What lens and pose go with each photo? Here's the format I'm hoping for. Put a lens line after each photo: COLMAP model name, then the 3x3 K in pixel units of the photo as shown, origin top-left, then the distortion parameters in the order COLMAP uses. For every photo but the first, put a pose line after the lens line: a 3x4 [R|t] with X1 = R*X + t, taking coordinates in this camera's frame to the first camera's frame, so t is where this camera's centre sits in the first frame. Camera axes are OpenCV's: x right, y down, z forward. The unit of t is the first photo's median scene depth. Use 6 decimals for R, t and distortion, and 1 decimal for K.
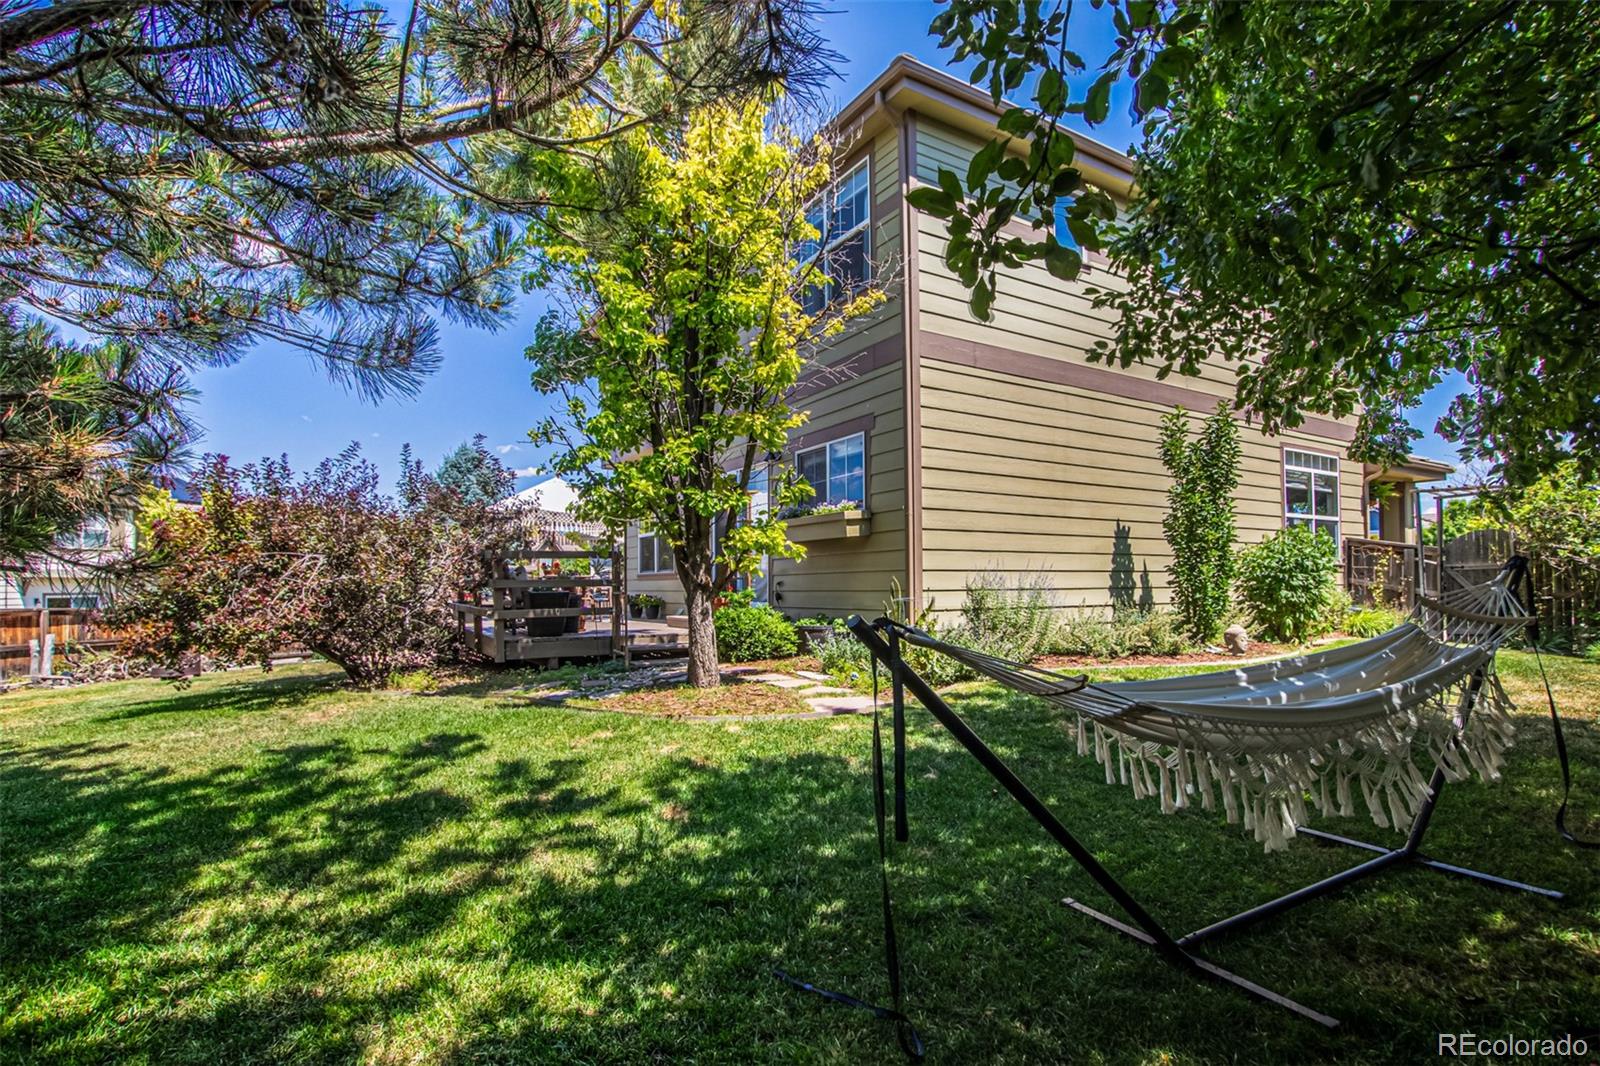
lens RADIAL K [[767.9, 0, 792.4], [0, 767.9, 541.3], [0, 0, 1]] dist [-0.021980, 0.001164]
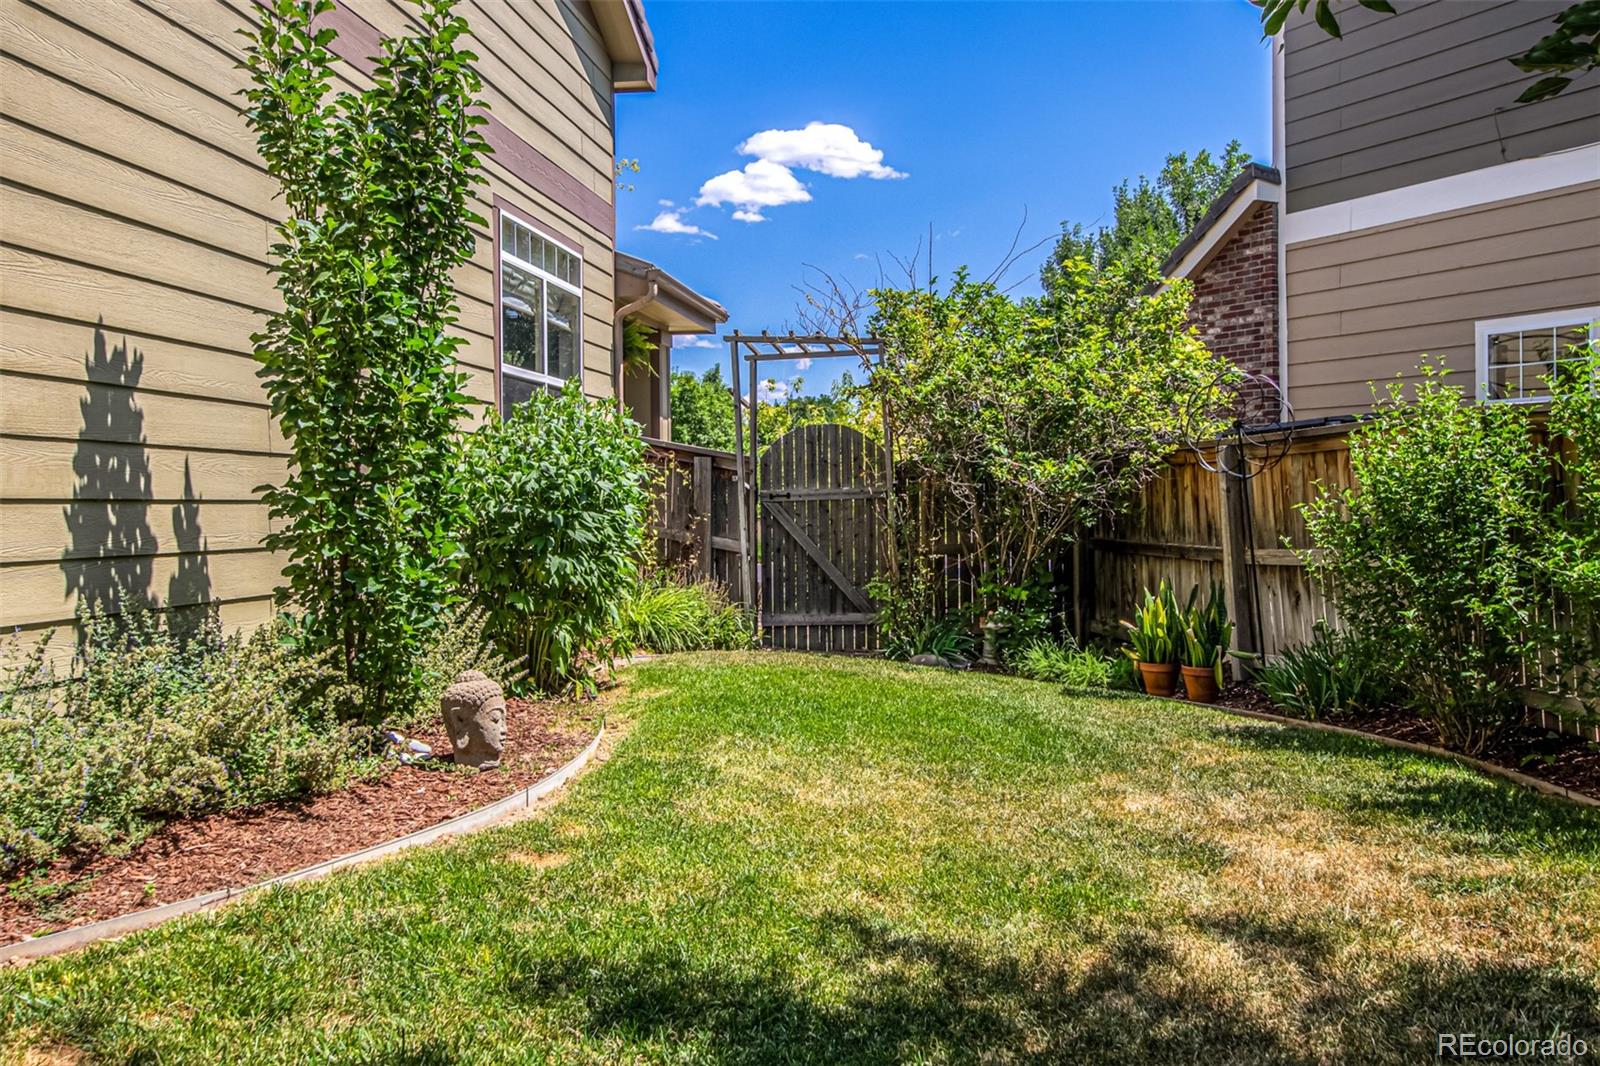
lens RADIAL K [[1414.8, 0, 796.1], [0, 1414.8, 534.2], [0, 0, 1]] dist [0.011933, 0.009740]
pose [[0.644014, -0.012275, 0.764915, 0.187306], [-0.042697, 0.997736, 0.051960, 0.012639], [-0.763821, -0.066123, 0.642032, 0.457897]]
